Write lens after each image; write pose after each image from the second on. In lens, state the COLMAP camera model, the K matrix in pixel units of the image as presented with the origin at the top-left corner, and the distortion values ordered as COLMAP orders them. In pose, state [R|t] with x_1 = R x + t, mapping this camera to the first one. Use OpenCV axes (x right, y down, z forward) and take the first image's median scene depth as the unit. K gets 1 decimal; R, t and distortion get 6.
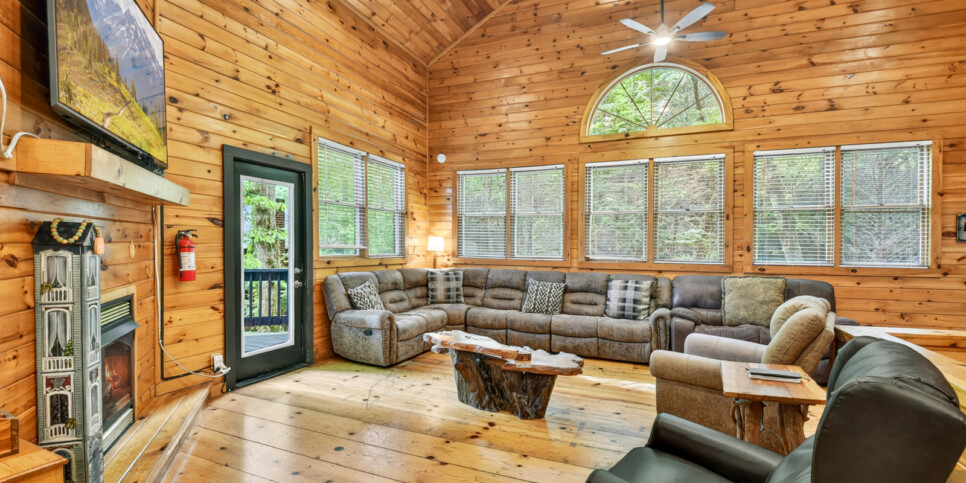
lens RADIAL K [[419.6, 0, 492.1], [0, 419.6, 241.4], [0, 0, 1]] dist [-0.009197, -0.007943]
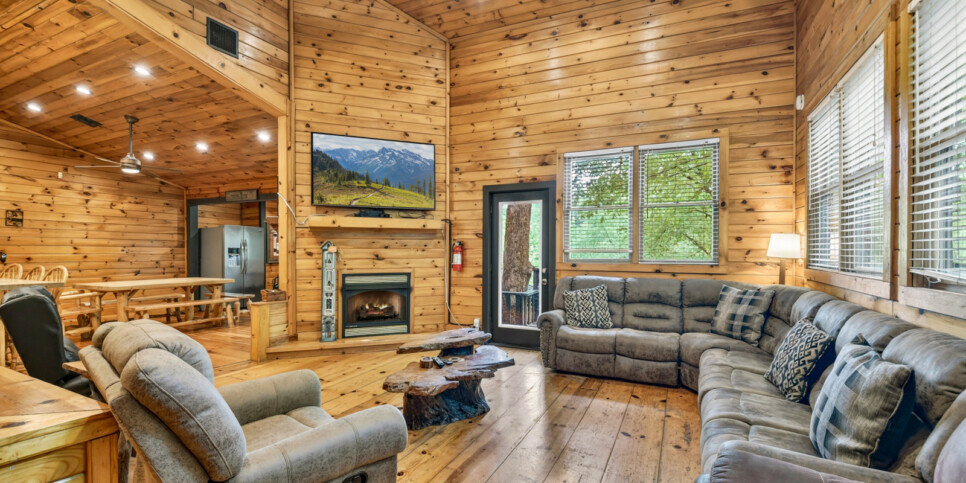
lens RADIAL K [[419.6, 0, 489.9], [0, 419.6, 249.7], [0, 0, 1]] dist [-0.009197, -0.007943]
pose [[-0.049224, -0.020443, -0.998579, 0.691284], [0.007610, 0.999754, -0.020842, 0.030394], [0.998759, -0.008626, -0.049056, 0.825612]]
